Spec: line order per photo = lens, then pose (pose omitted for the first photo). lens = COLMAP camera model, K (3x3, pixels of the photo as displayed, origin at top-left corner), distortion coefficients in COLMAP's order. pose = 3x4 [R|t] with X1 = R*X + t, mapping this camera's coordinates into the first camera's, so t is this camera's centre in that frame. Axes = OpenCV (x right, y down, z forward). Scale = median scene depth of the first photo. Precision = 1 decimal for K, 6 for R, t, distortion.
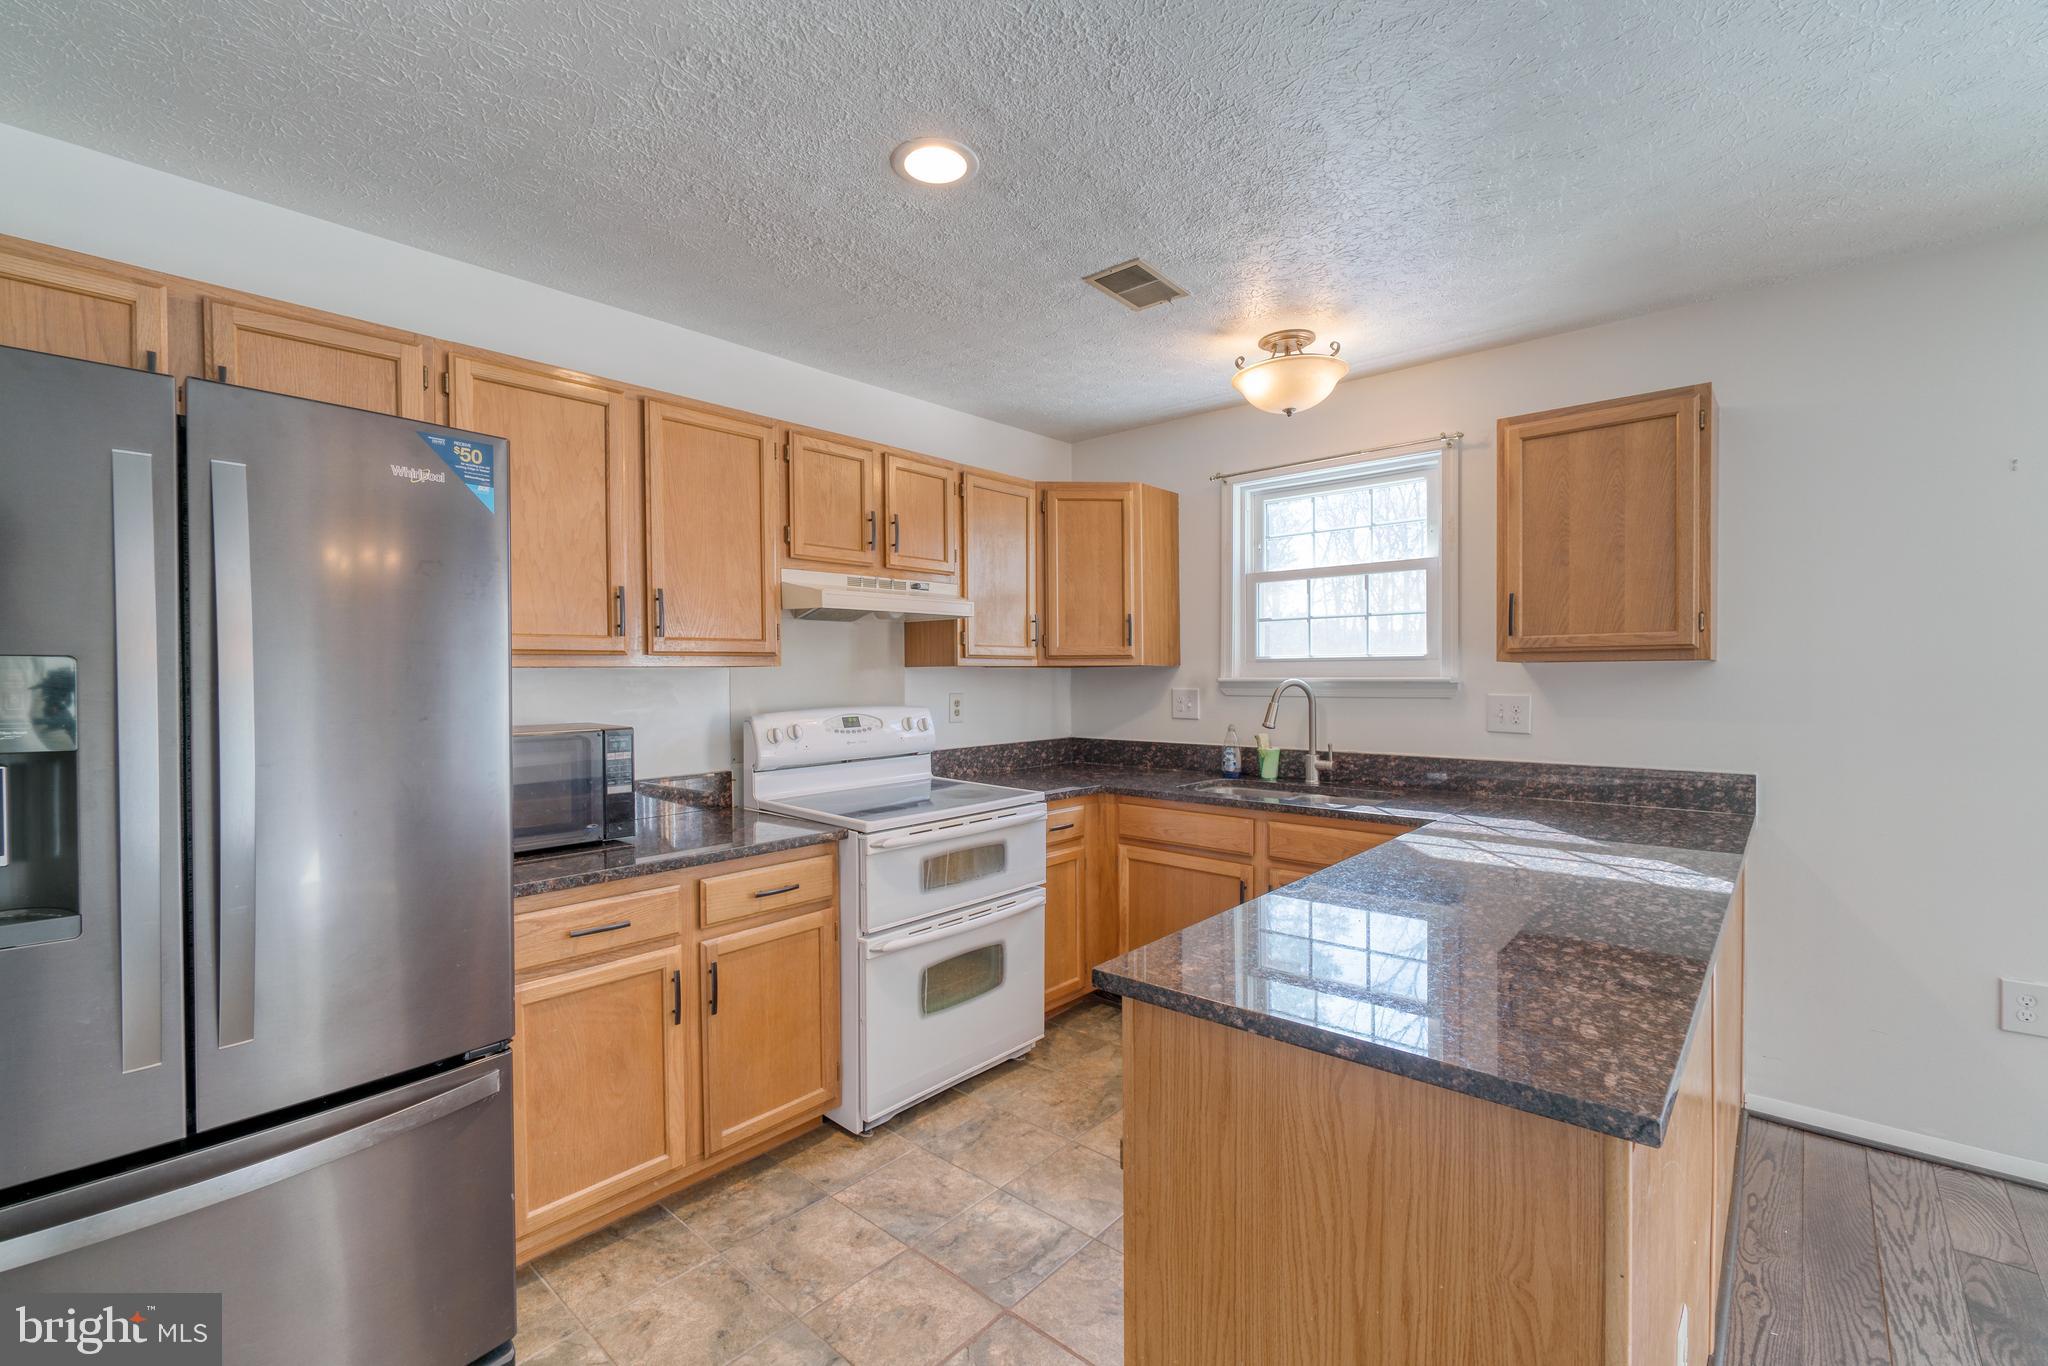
lens RADIAL K [[881.8, 0, 1018.6], [0, 881.8, 684.2], [0, 0, 1]] dist [-0.000953, 0.000128]
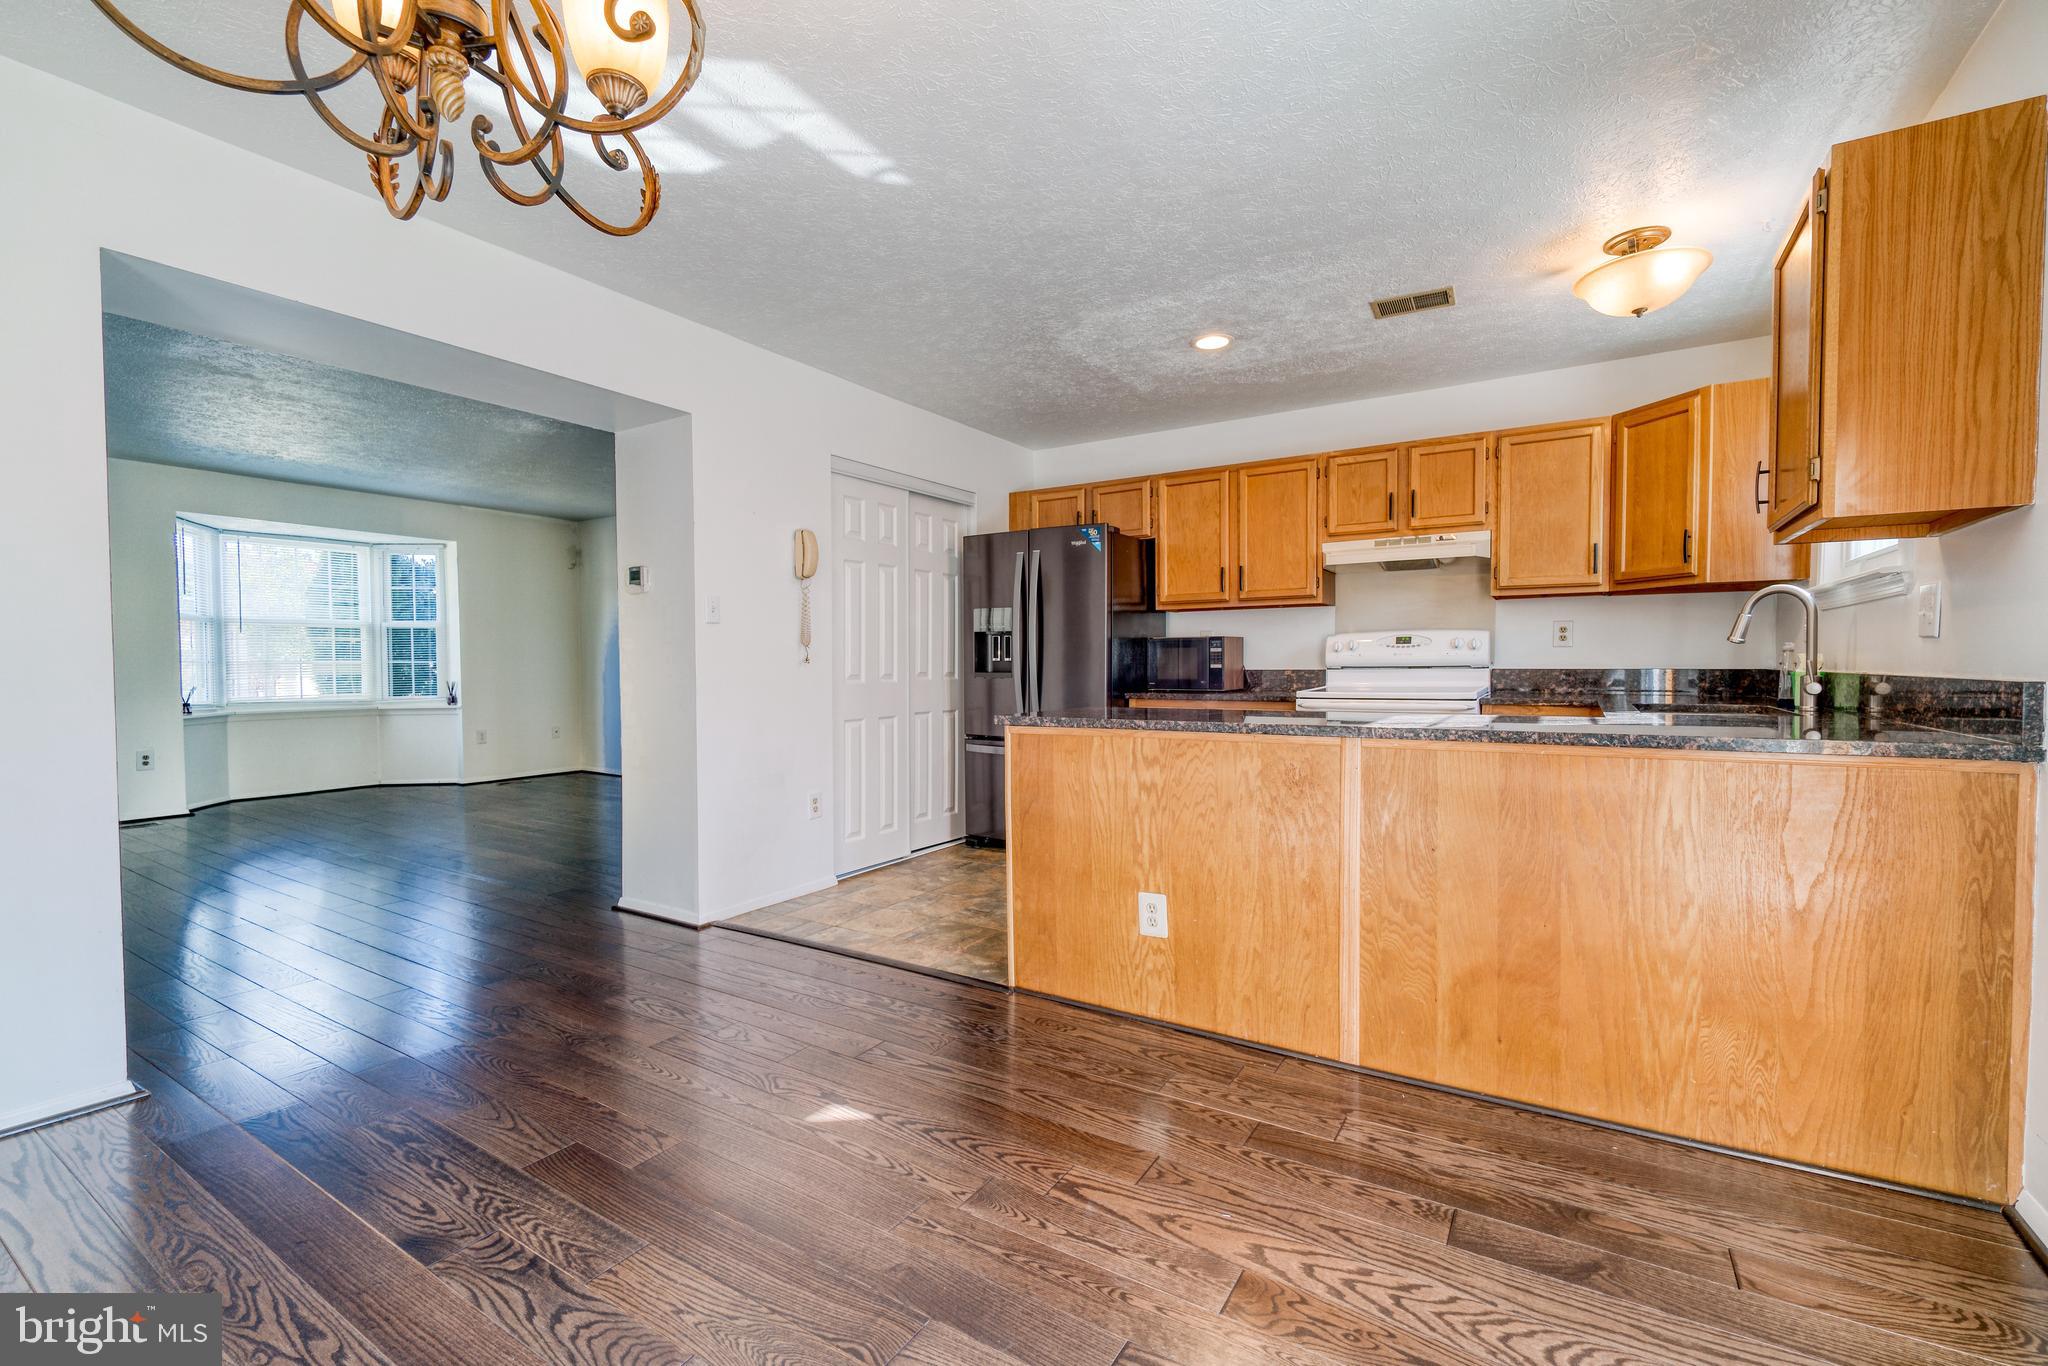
lens RADIAL K [[875.6, 0, 1018.3], [0, 875.6, 685.0], [0, 0, 1]] dist [-0.004980, -0.000310]
pose [[0.169429, 0.031451, -0.985040, 1.149314], [-0.007692, 0.999502, 0.030590, 0.080028], [0.985512, 0.002394, 0.169586, 0.151314]]
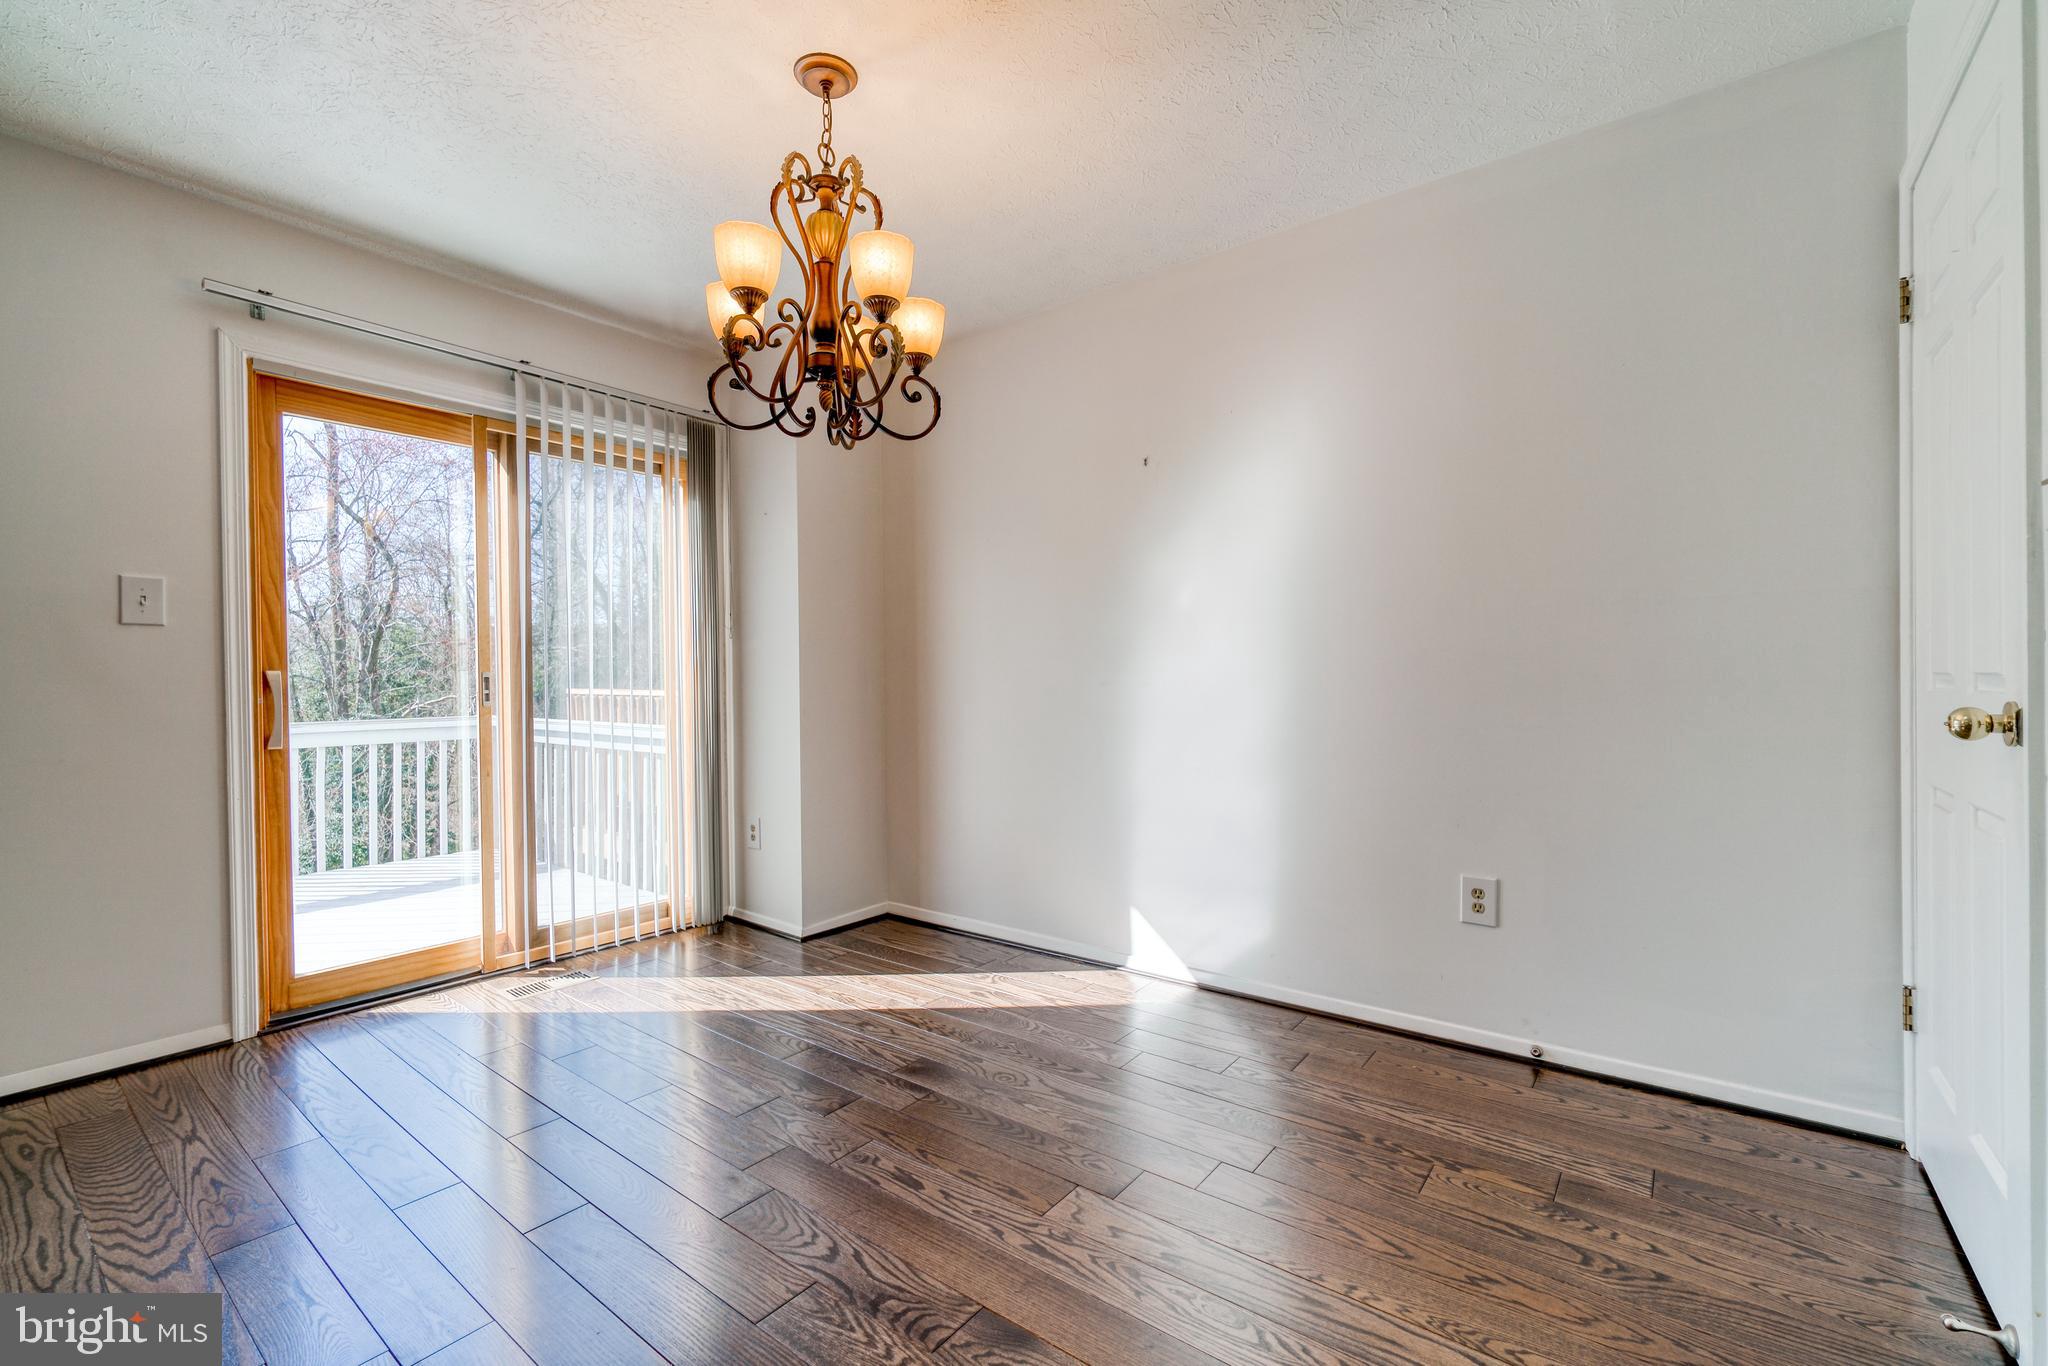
lens RADIAL K [[881.8, 0, 1018.6], [0, 881.8, 684.2], [0, 0, 1]] dist [-0.000953, 0.000128]
pose [[-0.071790, 0.002108, 0.997418, 0.101814], [0.018096, 0.999836, -0.000811, 0.093378], [-0.997256, 0.017992, -0.071817, -0.095332]]
